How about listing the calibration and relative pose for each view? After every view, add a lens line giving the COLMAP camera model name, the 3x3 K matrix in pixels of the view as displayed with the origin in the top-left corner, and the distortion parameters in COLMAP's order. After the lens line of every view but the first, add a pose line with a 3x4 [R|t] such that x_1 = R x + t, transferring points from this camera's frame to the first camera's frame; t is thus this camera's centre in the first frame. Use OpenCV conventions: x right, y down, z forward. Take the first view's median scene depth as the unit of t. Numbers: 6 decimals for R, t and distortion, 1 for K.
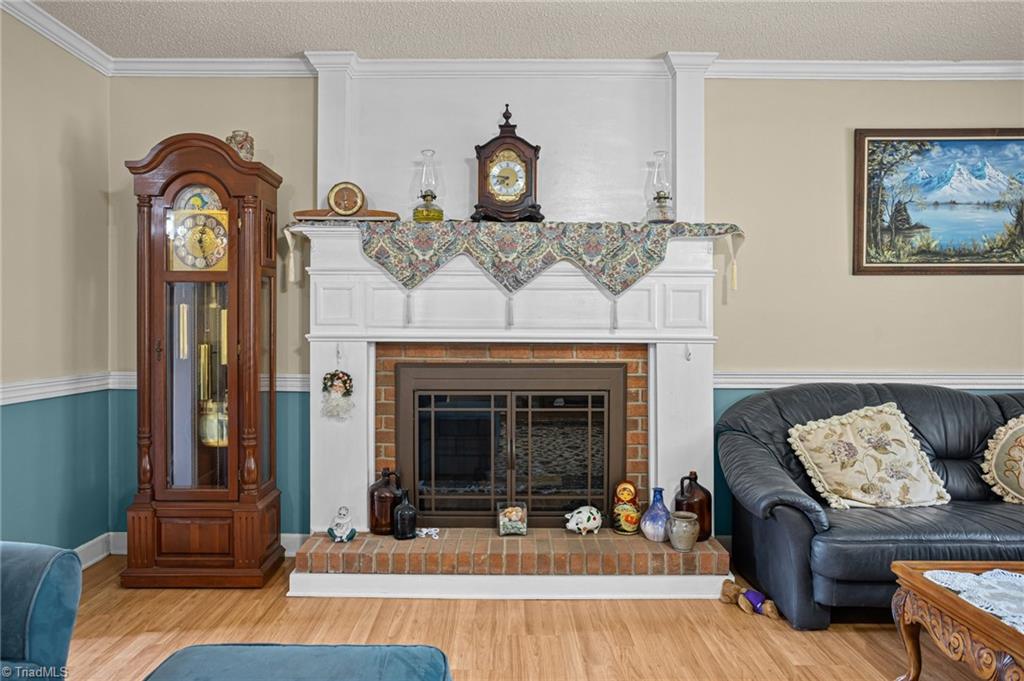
lens RADIAL K [[675.5, 0, 510.7], [0, 675.5, 335.4], [0, 0, 1]] dist [-0.050843, 0.009015]
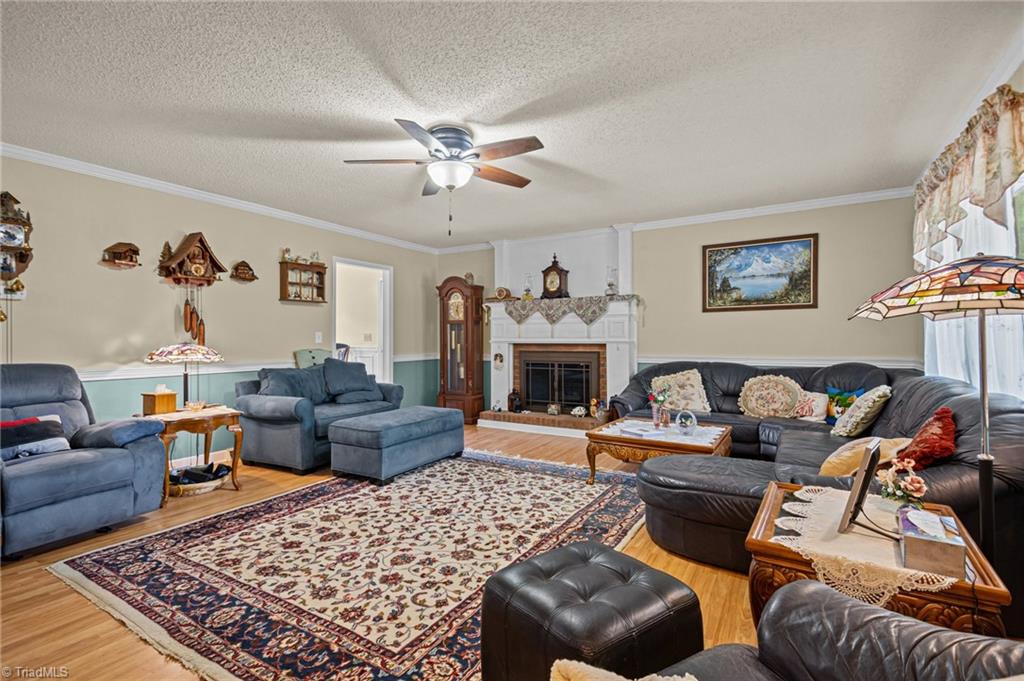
lens RADIAL K [[503.1, 0, 513.7], [0, 503.1, 339.9], [0, 0, 1]] dist [-0.004939, -0.000156]
pose [[0.854500, -0.005439, -0.519423, 0.889924], [0.003489, 0.999983, -0.004731, 0.005288], [0.519440, 0.002231, 0.854504, -0.779341]]
